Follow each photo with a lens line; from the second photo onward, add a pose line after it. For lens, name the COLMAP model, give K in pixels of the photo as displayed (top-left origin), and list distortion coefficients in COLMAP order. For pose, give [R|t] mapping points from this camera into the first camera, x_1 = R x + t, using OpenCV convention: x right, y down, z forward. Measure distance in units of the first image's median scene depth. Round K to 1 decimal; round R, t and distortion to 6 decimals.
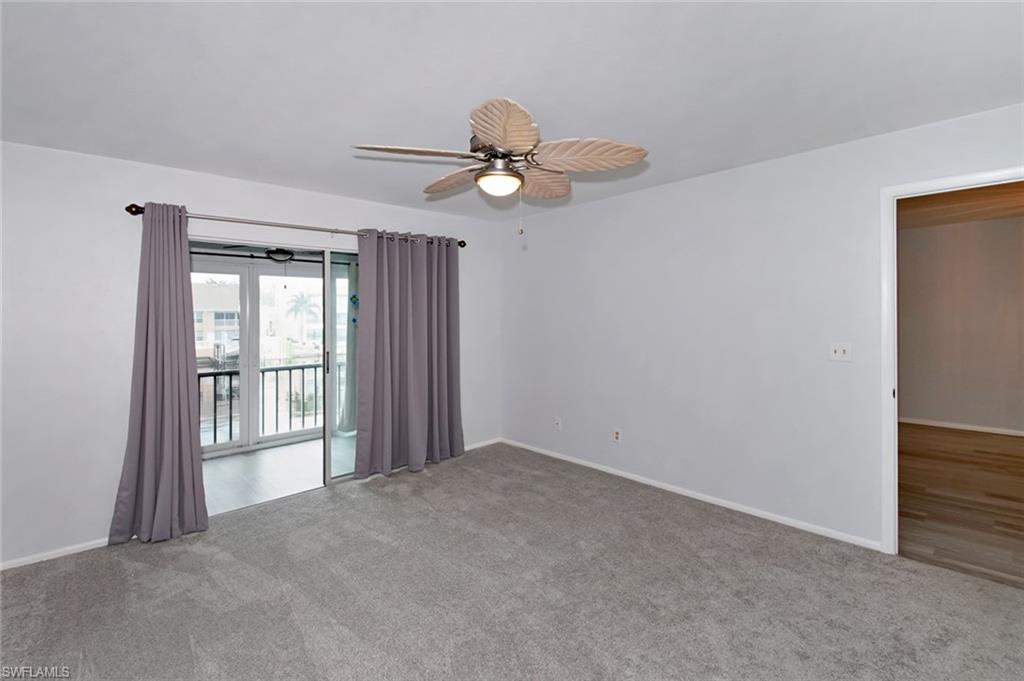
lens RADIAL K [[487.2, 0, 504.3], [0, 487.2, 313.8], [0, 0, 1]] dist [0.002198, 0.000012]
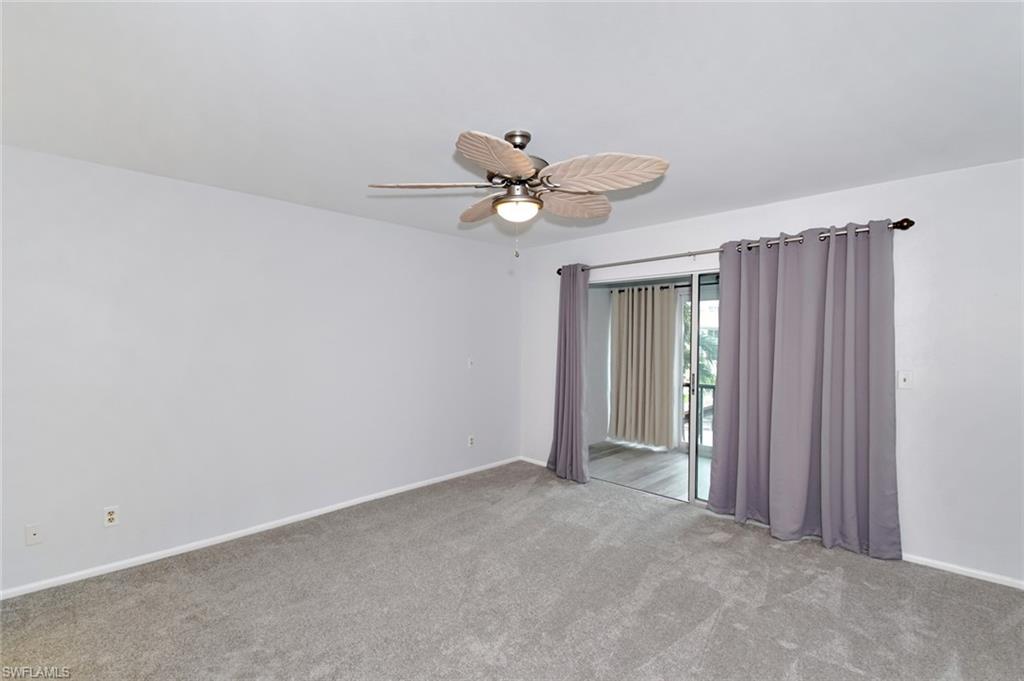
lens RADIAL K [[455.8, 0, 489.2], [0, 455.8, 335.1], [0, 0, 1]] dist [0.000142, -0.000042]
pose [[0.004484, 0.007879, -0.999959, 0.592871], [-0.001763, 0.999967, 0.007871, -0.008545], [0.999988, 0.001728, 0.004498, 0.574402]]
